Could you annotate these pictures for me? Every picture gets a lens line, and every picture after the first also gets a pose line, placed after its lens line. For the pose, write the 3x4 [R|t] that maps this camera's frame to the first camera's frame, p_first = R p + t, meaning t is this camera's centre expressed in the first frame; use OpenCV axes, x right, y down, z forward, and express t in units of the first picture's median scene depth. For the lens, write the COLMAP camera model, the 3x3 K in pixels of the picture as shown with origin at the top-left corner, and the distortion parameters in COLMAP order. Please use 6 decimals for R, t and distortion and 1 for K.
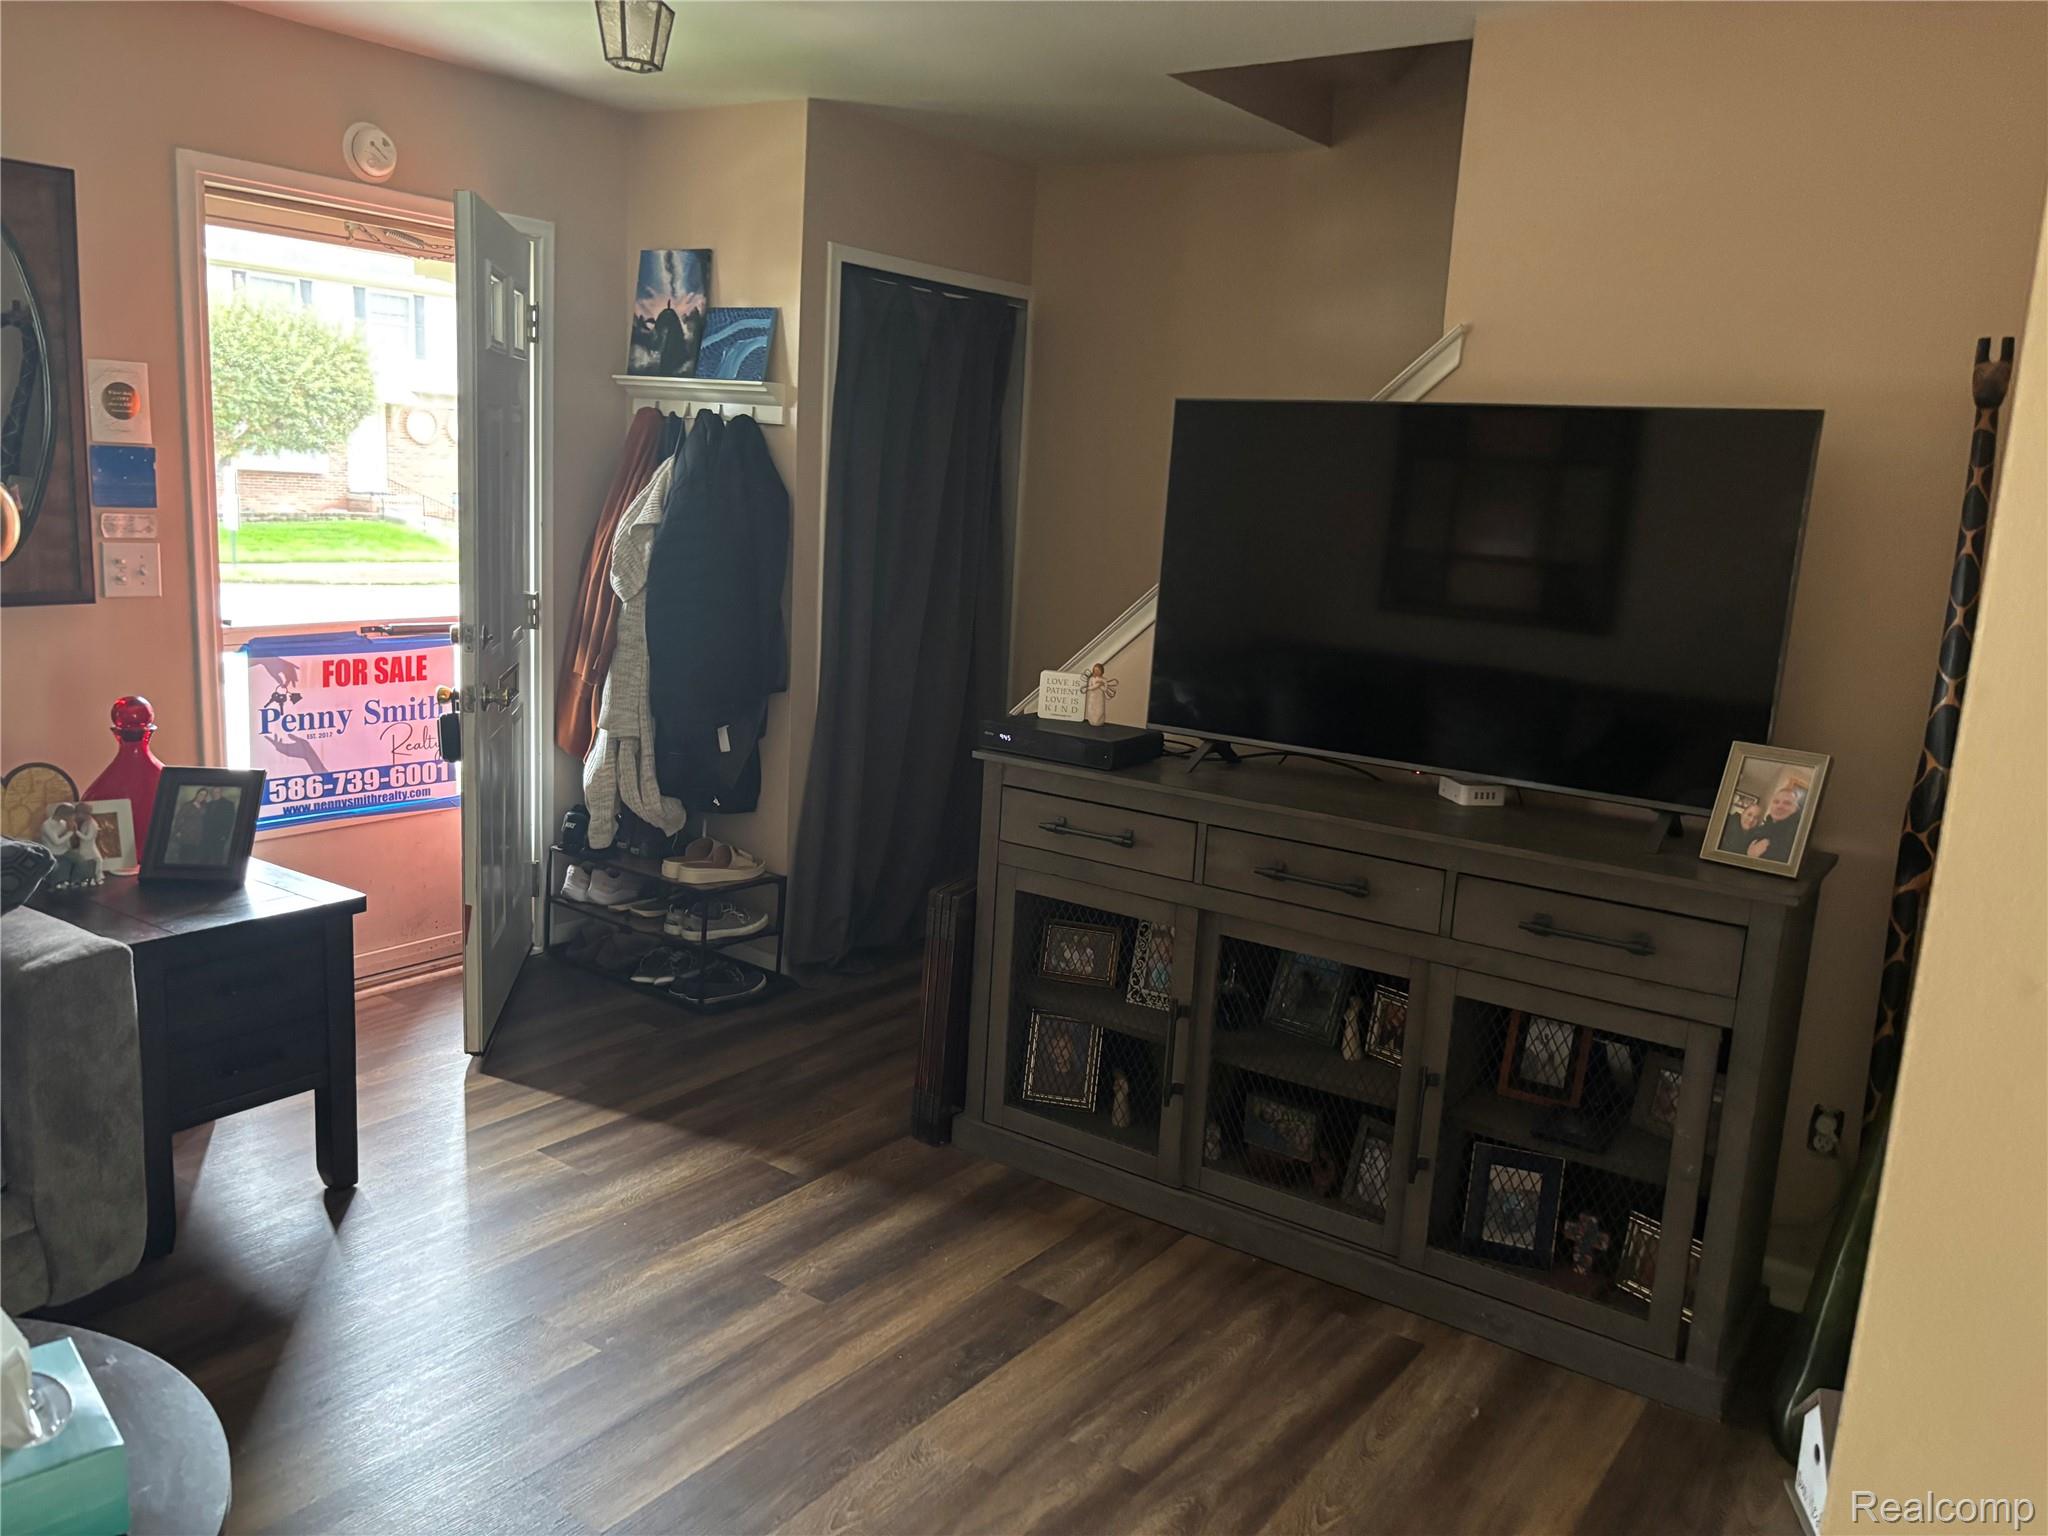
lens RADIAL K [[1563.1, 0, 1024.0], [0, 1563.1, 768.0], [0, 0, 1]] dist [0.063540, -0.072246]
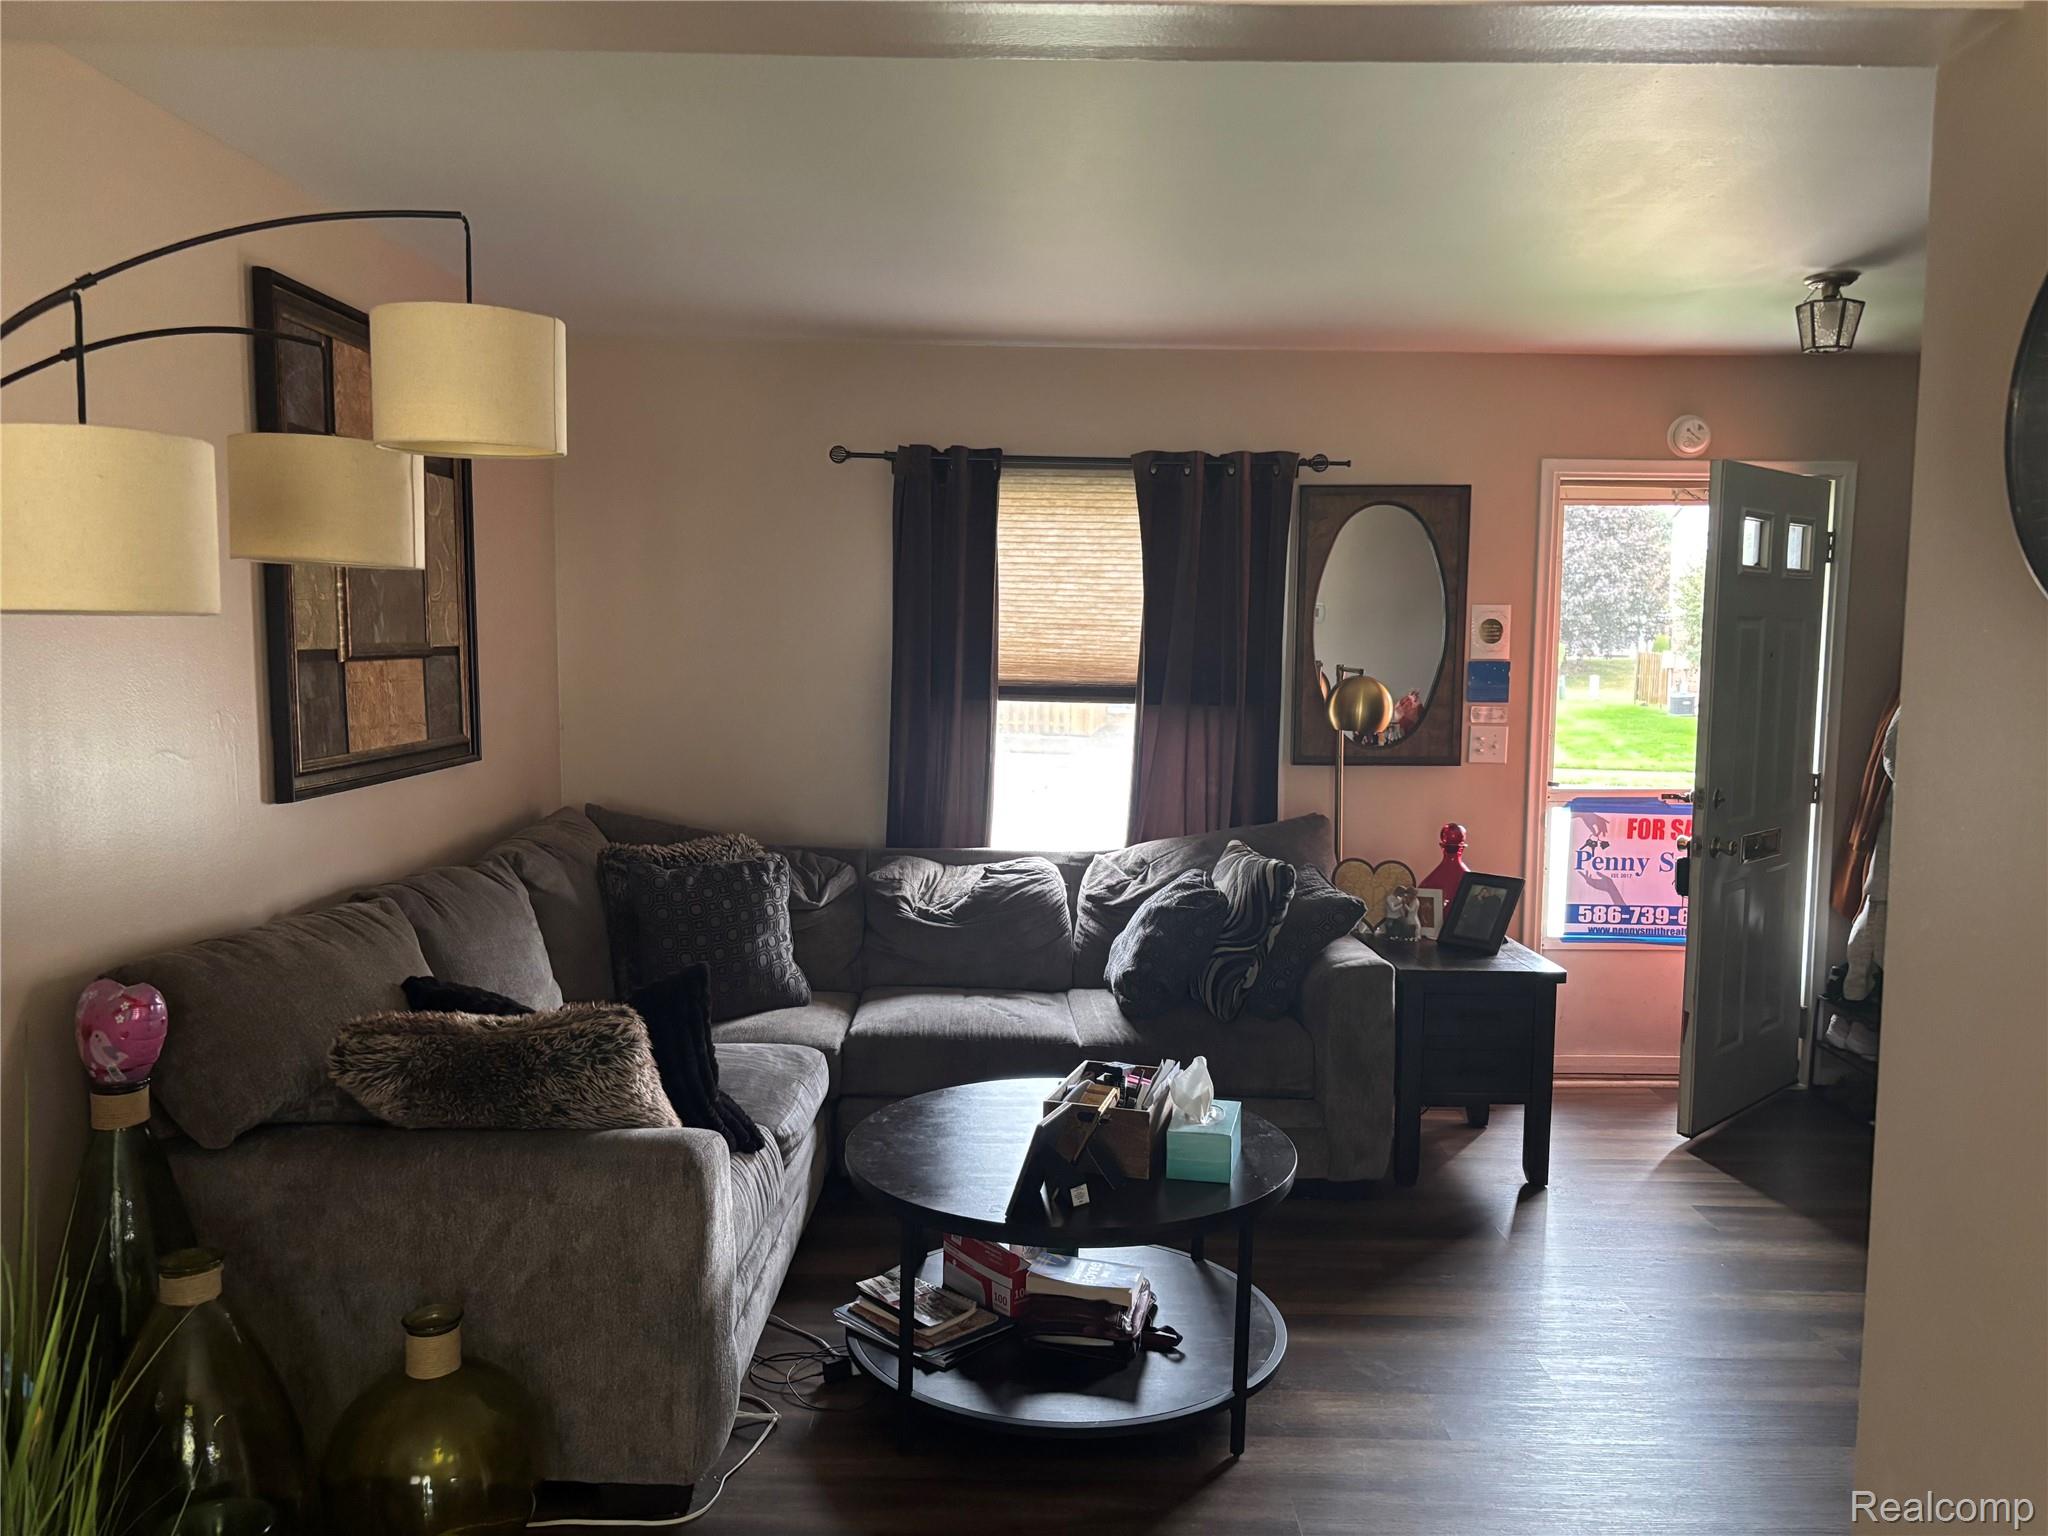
lens RADIAL K [[1551.5, 0, 1024.0], [0, 1551.5, 768.0], [0, 0, 1]] dist [0.000745, 0.000813]
pose [[0.586934, 0.017861, -0.809438, 0.302088], [-0.128146, 0.989204, -0.071092, 0.046418], [0.799429, 0.145452, 0.582886, -0.151076]]
